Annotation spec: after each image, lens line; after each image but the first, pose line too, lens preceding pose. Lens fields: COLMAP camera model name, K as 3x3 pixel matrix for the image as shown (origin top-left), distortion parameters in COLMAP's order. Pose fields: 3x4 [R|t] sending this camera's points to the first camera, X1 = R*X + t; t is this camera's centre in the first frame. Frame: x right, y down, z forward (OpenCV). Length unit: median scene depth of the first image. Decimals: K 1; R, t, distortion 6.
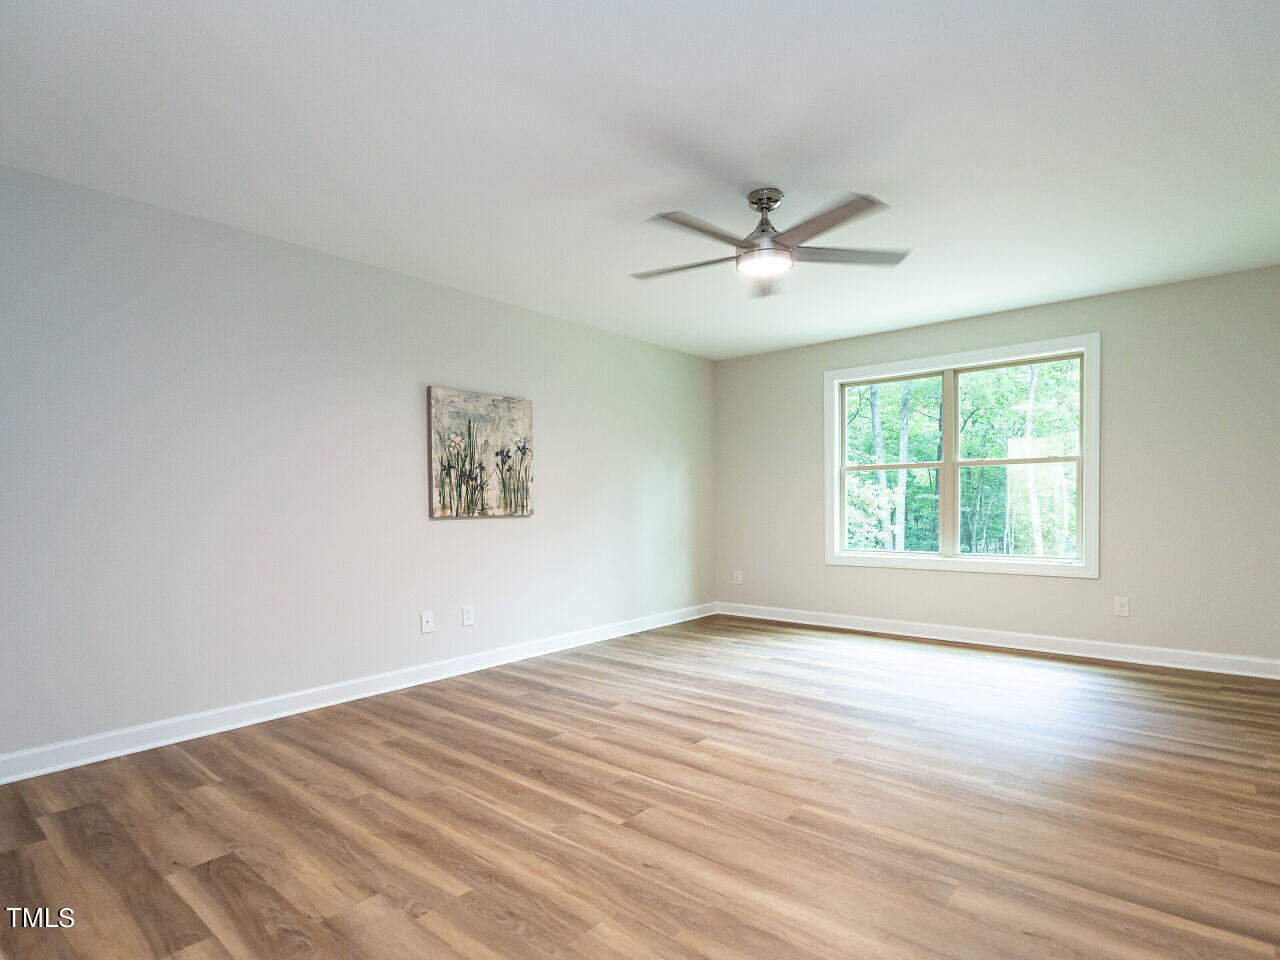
lens RADIAL K [[676.7, 0, 643.5], [0, 676.7, 525.5], [0, 0, 1]] dist [-0.003305, -0.001185]
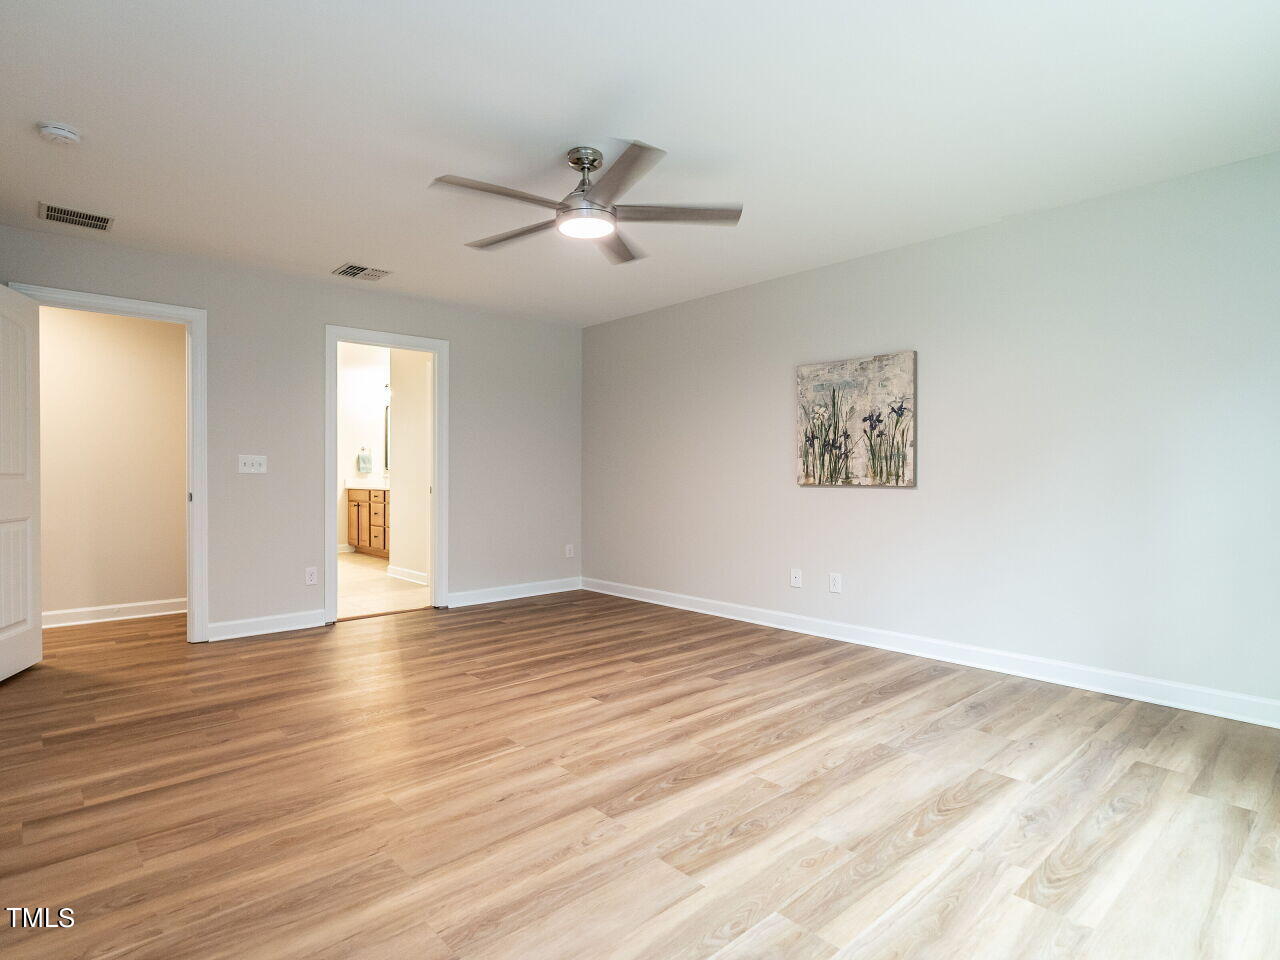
lens RADIAL K [[696.0, 0, 643.9], [0, 696.0, 482.7], [0, 0, 1]] dist [-0.000528, 0.000511]
pose [[-0.133127, 0.022891, -0.990835, 0.815293], [-0.031963, 0.999114, 0.027377, -0.036233], [0.990583, 0.035315, -0.132278, 0.860731]]
